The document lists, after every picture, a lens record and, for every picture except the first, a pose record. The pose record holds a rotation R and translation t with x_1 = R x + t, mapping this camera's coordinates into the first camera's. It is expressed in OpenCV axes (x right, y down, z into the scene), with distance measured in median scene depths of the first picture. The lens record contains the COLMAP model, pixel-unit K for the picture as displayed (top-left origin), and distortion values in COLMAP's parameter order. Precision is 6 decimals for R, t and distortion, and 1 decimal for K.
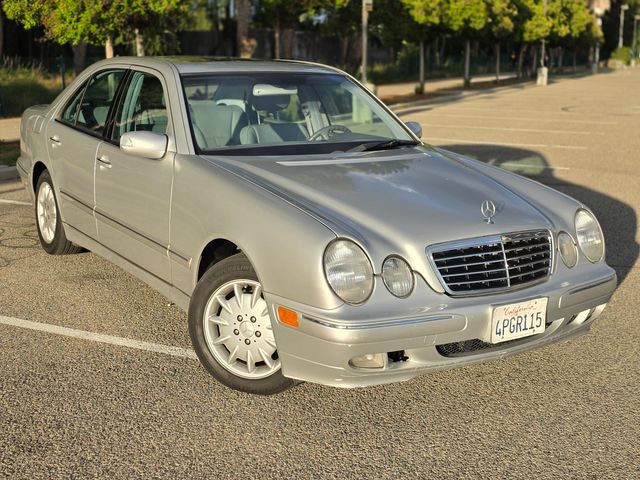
lens RADIAL K [[818.5, 0, 315.4], [0, 818.5, 231.1], [0, 0, 1]] dist [0.157345, -0.361944]
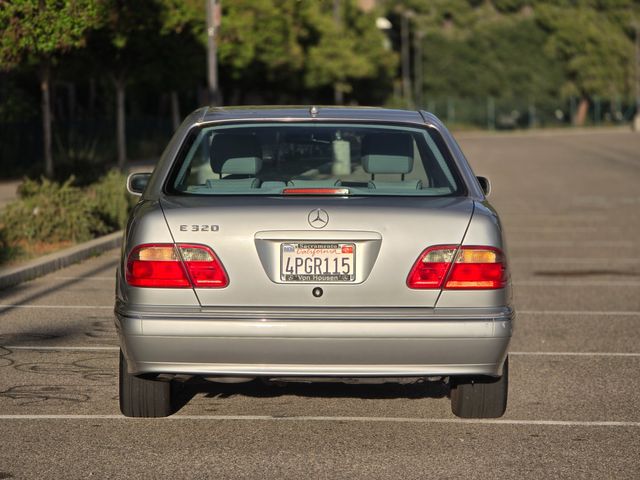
lens RADIAL K [[2127.6, 0, 321.6], [0, 2127.6, 240.4], [0, 0, 1]] dist [0.317744, -1.533606]
pose [[0.942387, -0.036100, 0.332572, -0.183369], [0.086481, 0.986656, -0.137954, 0.042880], [-0.323153, 0.158767, 0.932933, -0.198692]]
